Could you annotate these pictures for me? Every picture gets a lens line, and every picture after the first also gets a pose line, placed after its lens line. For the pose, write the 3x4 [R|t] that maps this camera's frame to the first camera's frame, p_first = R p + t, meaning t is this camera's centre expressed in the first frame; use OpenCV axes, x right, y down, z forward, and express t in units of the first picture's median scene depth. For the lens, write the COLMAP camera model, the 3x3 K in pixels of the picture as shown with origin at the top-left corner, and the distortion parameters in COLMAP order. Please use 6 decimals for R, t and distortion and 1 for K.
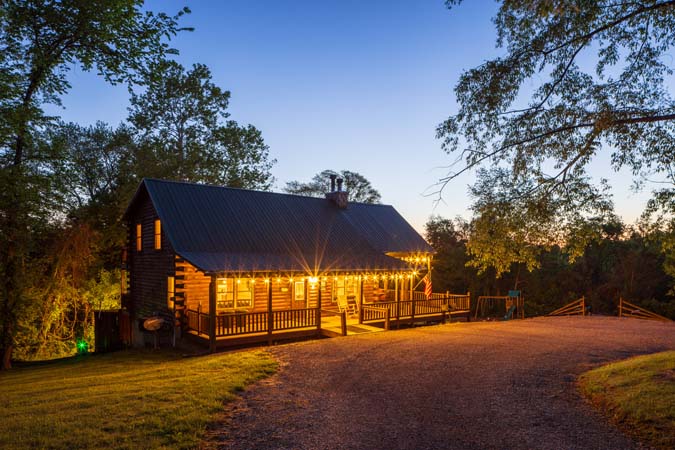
lens RADIAL K [[473.5, 0, 338.6], [0, 473.5, 259.2], [0, 0, 1]] dist [-0.000845, -0.000502]
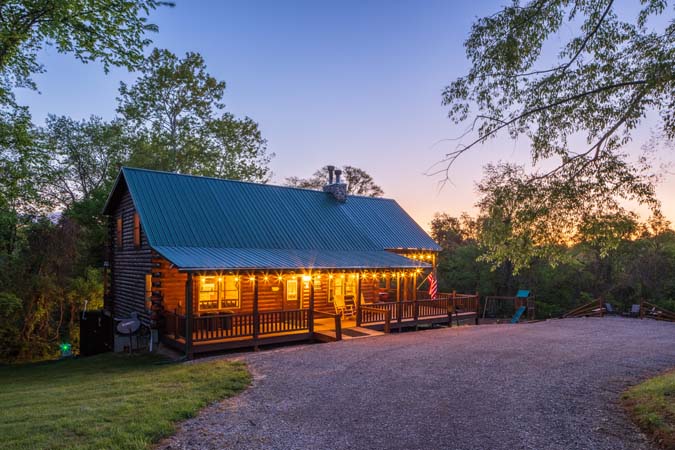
lens RADIAL K [[474.6, 0, 335.4], [0, 474.6, 254.9], [0, 0, 1]] dist [0.001378, -0.001236]
pose [[0.999863, 0.000188, -0.016571, 0.016986], [-0.000329, 0.999964, -0.008523, 0.006583], [0.016569, 0.008527, 0.999826, 0.085499]]
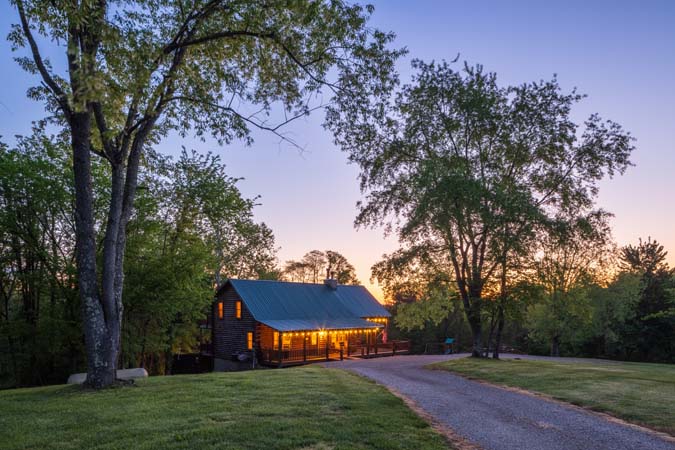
lens RADIAL K [[467.2, 0, 339.7], [0, 467.2, 306.5], [0, 0, 1]] dist [0.003481, 0.000977]
pose [[0.997917, -0.007754, 0.064037, -0.100863], [0.008408, 0.999915, -0.009942, -0.041606], [-0.063955, 0.010460, 0.997898, -0.812547]]
